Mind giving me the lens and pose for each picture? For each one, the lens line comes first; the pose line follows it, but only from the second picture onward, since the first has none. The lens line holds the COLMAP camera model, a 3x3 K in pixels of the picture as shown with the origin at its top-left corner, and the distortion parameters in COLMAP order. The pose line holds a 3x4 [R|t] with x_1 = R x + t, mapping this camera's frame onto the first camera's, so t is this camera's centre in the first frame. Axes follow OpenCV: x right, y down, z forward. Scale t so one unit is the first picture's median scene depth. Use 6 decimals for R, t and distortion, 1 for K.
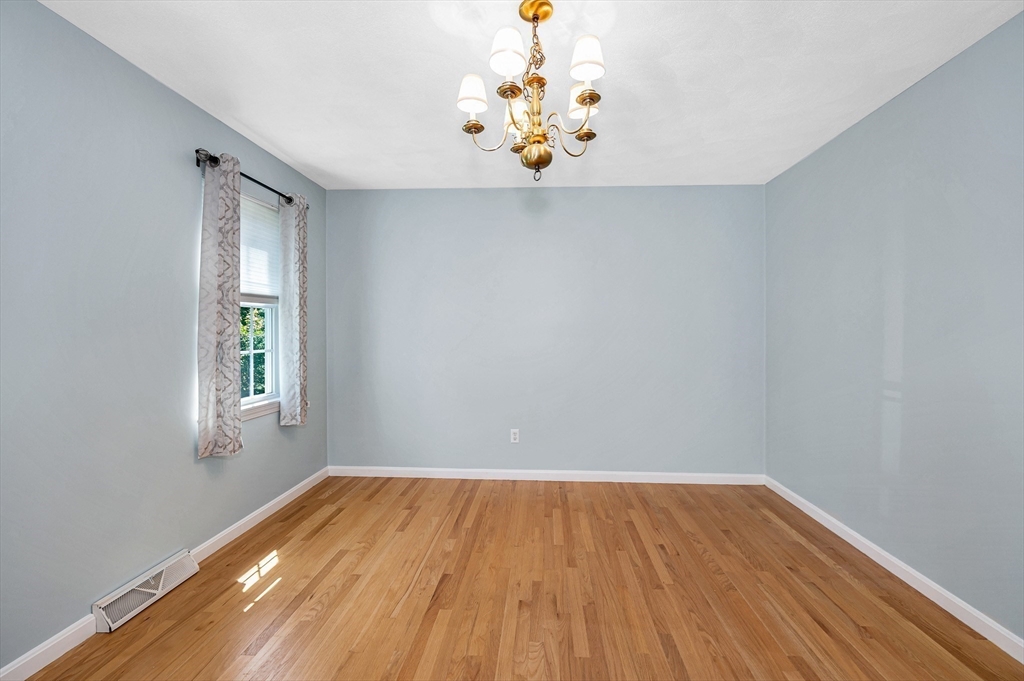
lens RADIAL K [[437.2, 0, 519.2], [0, 437.2, 338.5], [0, 0, 1]] dist [-0.001290, -0.000485]
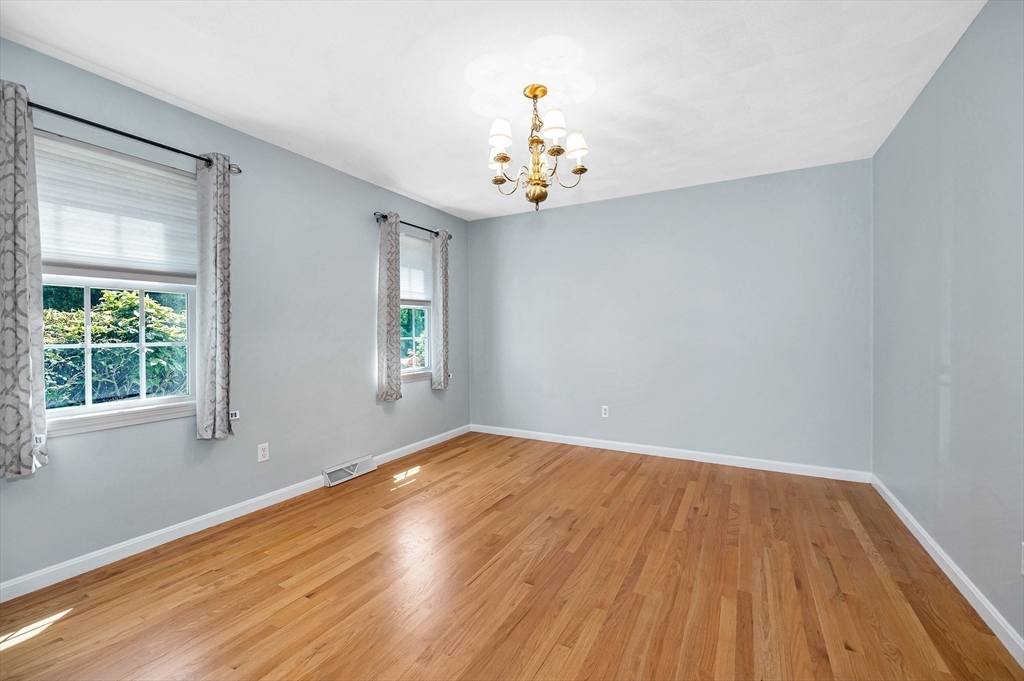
lens RADIAL K [[418.6, 0, 512.0], [0, 418.6, 340.5], [0, 0, 1]] dist [0.000177, -0.000109]
pose [[0.900568, 0.000954, -0.434714, 0.388900], [0.002216, 0.999975, 0.006785, 0.036121], [0.434709, -0.007073, 0.900543, -0.186521]]
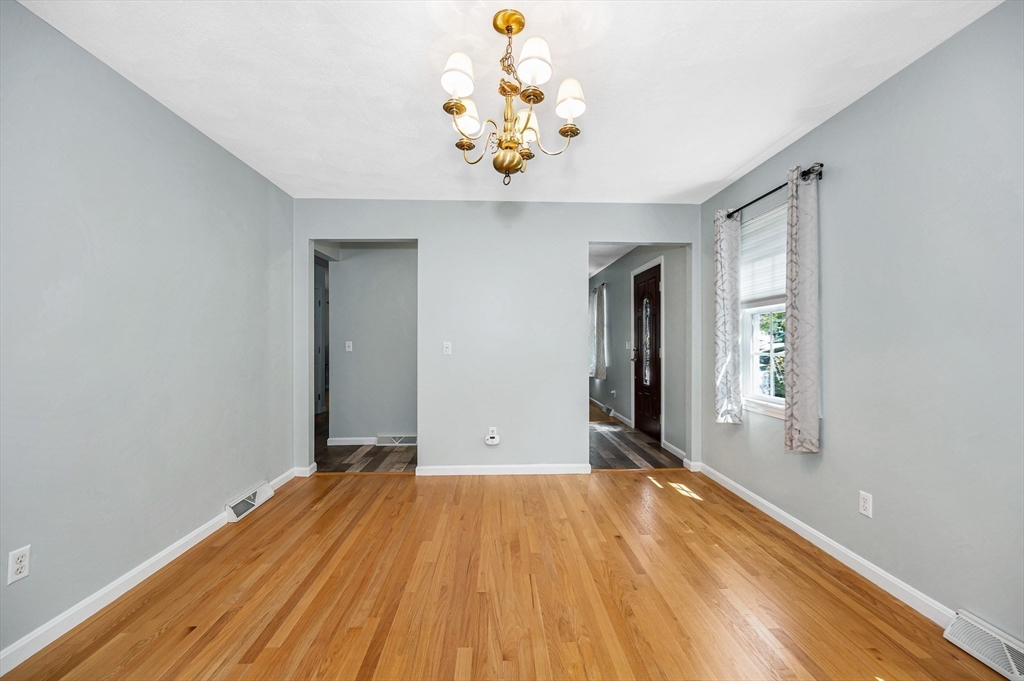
lens RADIAL K [[426.1, 0, 512.0], [0, 426.1, 340.5], [0, 0, 1]] dist [-0.000182, 0.000118]
pose [[-0.995563, -0.001517, -0.094088, 0.090714], [-0.002532, 0.999940, 0.010666, -0.000058], [0.094066, 0.010857, -0.995507, 1.389734]]
